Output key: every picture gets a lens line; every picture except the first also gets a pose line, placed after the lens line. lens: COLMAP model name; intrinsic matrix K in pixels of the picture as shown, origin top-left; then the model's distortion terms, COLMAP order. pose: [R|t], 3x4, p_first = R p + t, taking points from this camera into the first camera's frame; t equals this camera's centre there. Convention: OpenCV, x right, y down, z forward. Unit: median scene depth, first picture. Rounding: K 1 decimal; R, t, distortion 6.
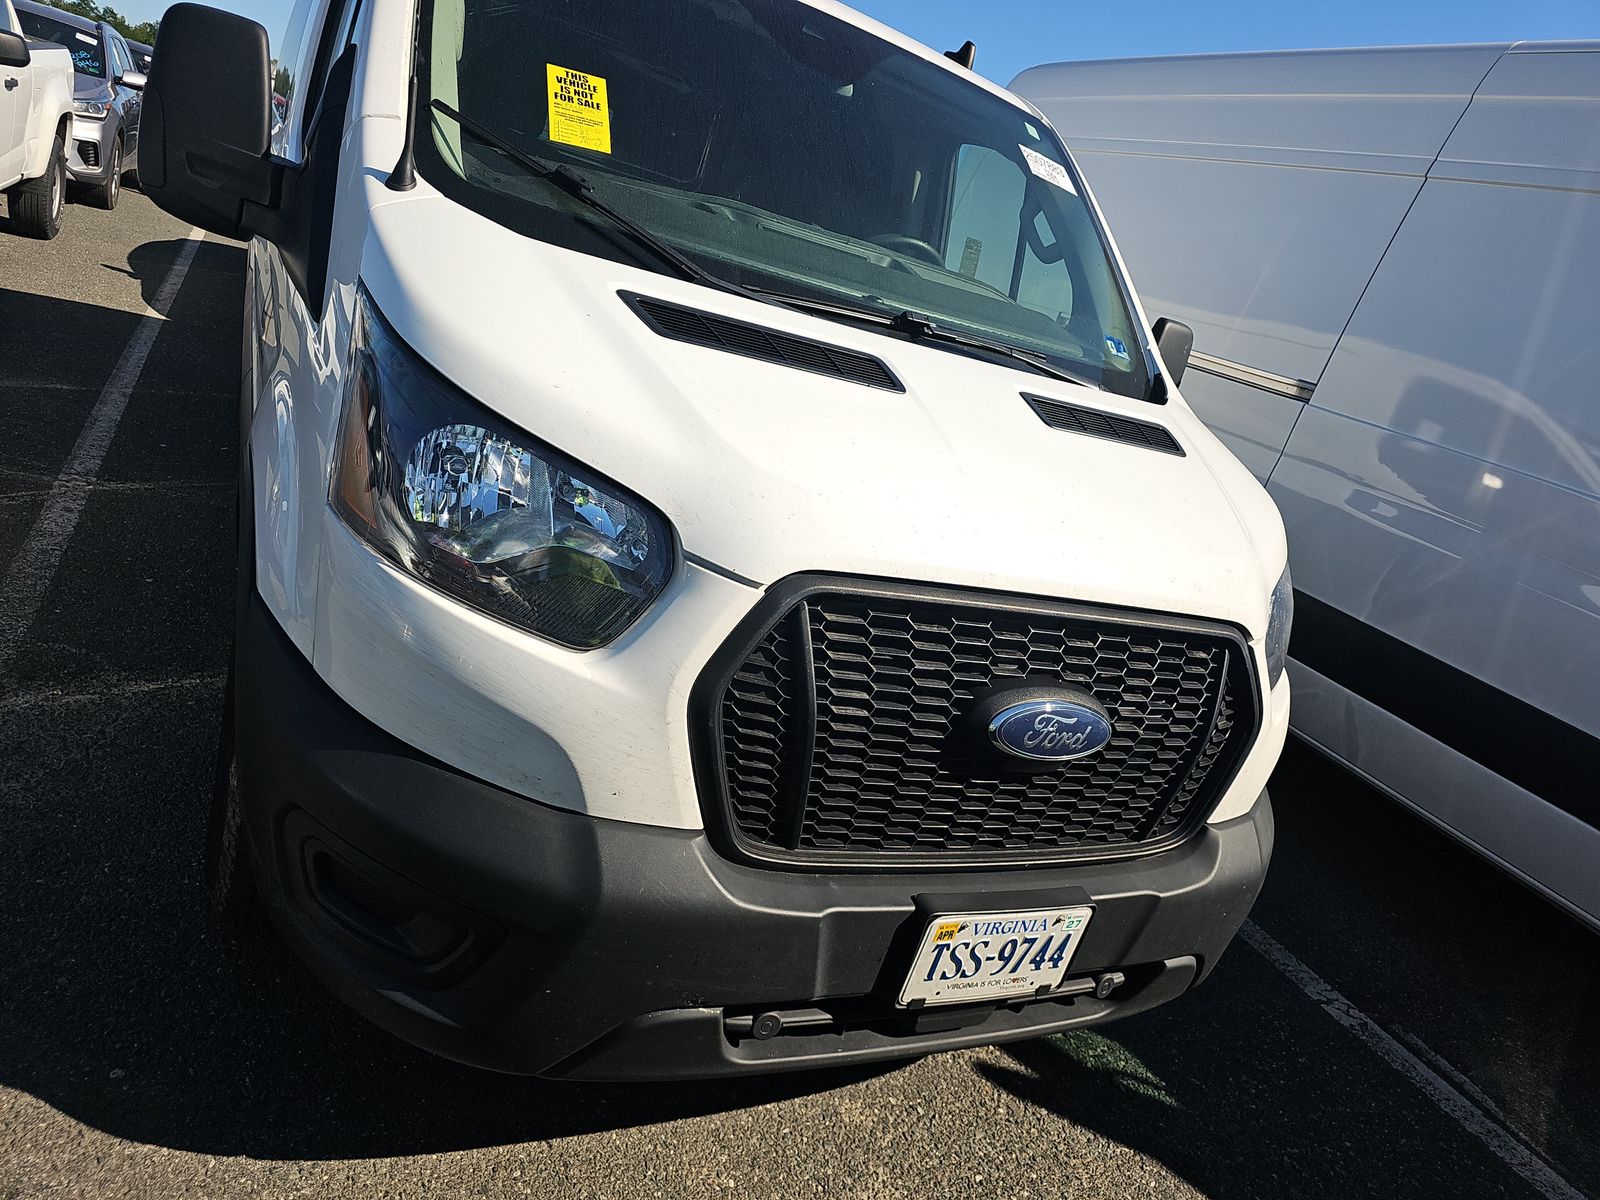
lens RADIAL K [[1071.9, 0, 804.8], [0, 1071.9, 602.7], [0, 0, 1]] dist [0.057005, -0.050982]
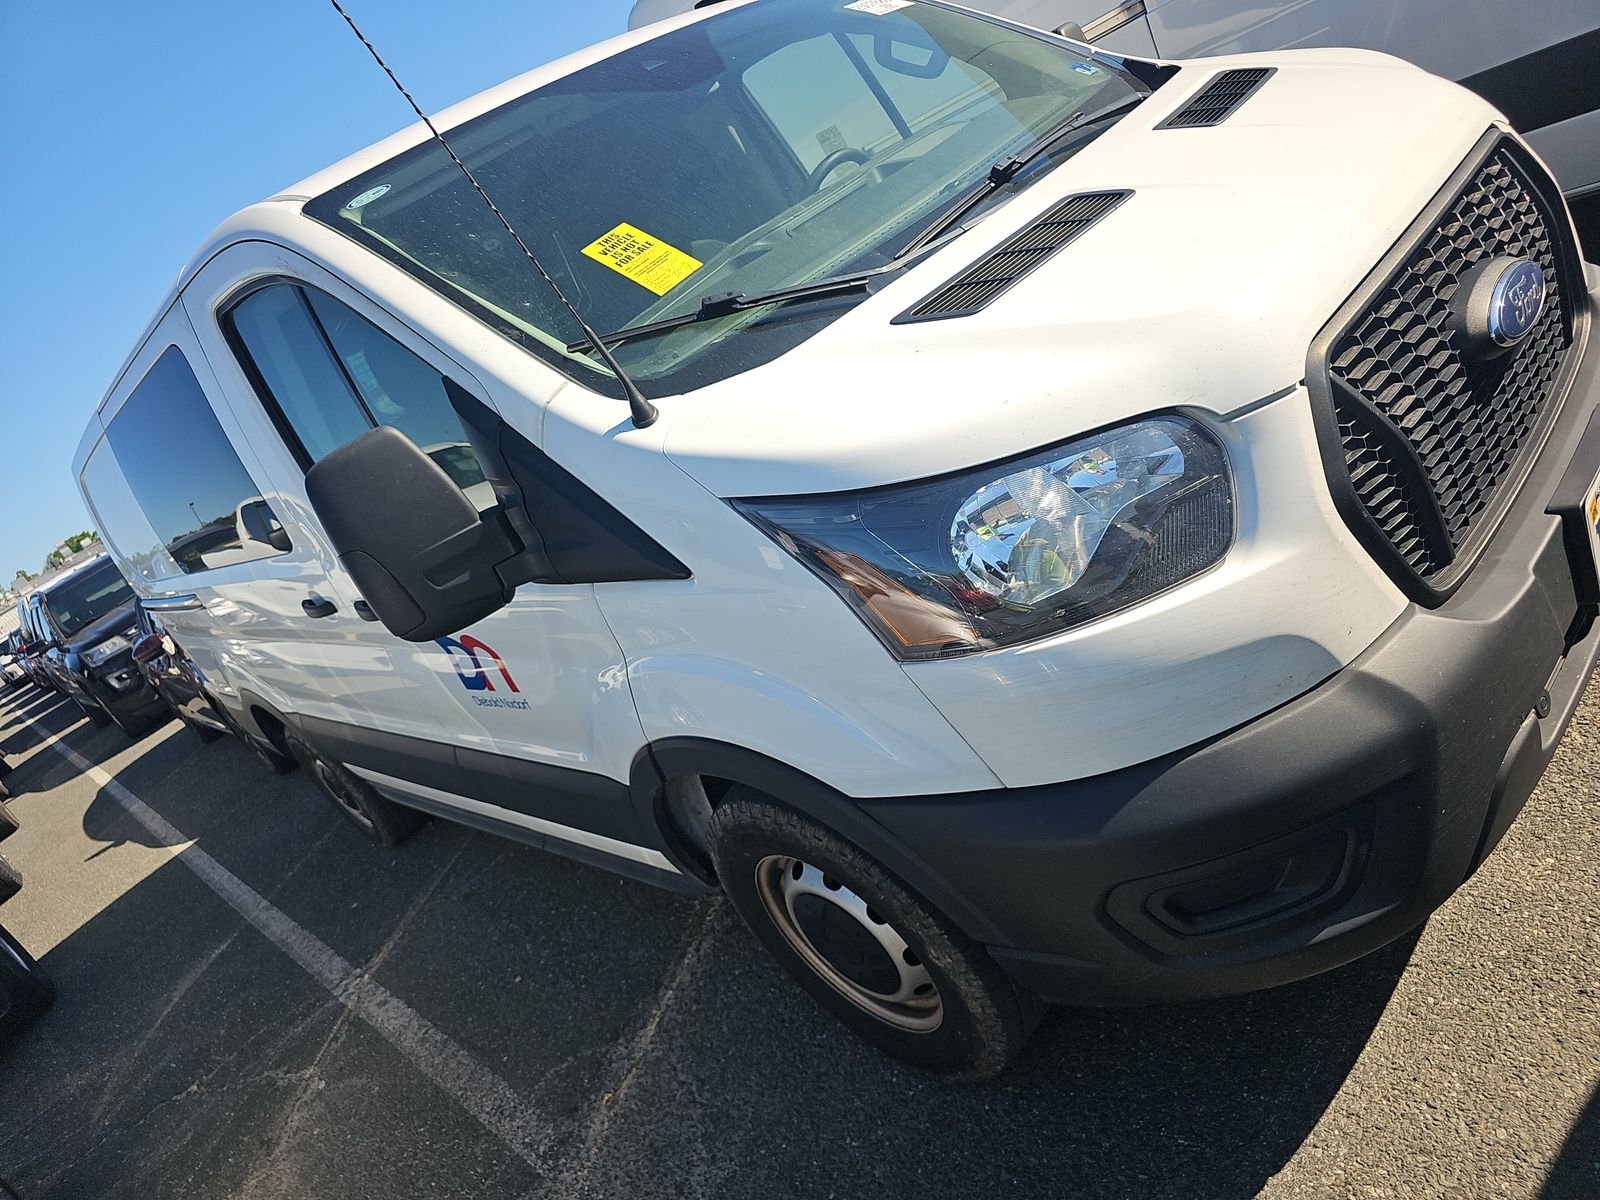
lens RADIAL K [[1081.6, 0, 806.8], [0, 1081.6, 602.2], [0, 0, 1]] dist [0.039515, -0.040877]
pose [[0.674688, -0.737055, 0.039307, -0.392184], [0.735547, 0.675826, 0.047217, -0.190831], [-0.061366, -0.002945, 0.998111, 0.011756]]
